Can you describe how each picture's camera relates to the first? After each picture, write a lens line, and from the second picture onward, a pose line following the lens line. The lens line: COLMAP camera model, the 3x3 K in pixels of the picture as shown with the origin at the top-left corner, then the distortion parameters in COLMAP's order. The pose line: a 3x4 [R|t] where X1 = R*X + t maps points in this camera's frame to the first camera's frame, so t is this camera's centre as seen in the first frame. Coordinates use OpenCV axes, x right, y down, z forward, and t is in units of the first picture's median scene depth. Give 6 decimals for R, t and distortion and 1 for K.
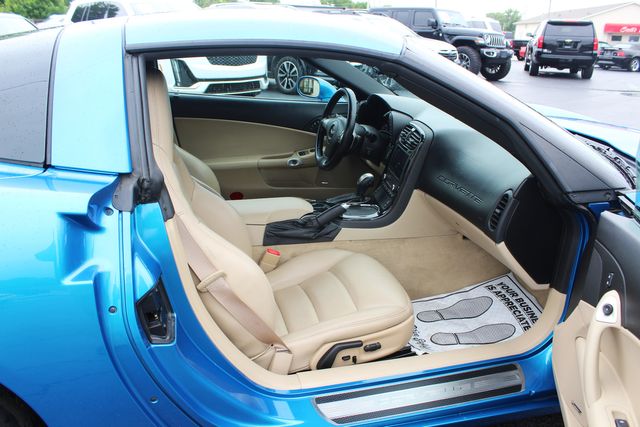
lens RADIAL K [[539.0, 0, 320.0], [0, 539.0, 213.5], [0, 0, 1]] dist [-0.169403, 0.165814]
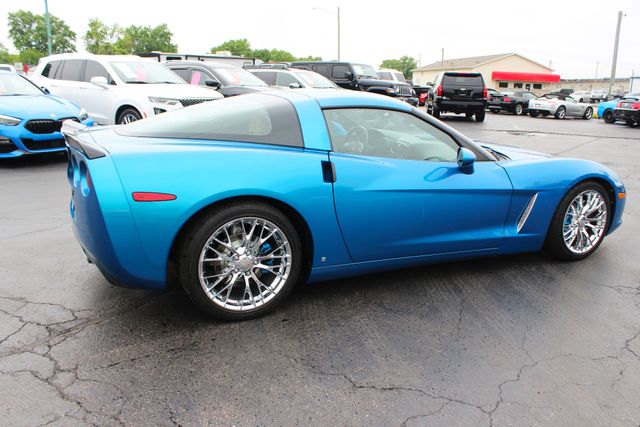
lens RADIAL K [[553.6, 0, 320.0], [0, 553.6, 213.5], [0, 0, 1]] dist [-0.169050, 0.150374]
pose [[0.984089, -0.037023, 0.173777, -0.053772], [0.052581, 0.994924, -0.085799, 0.028888], [-0.169719, 0.093571, 0.981040, -0.106519]]
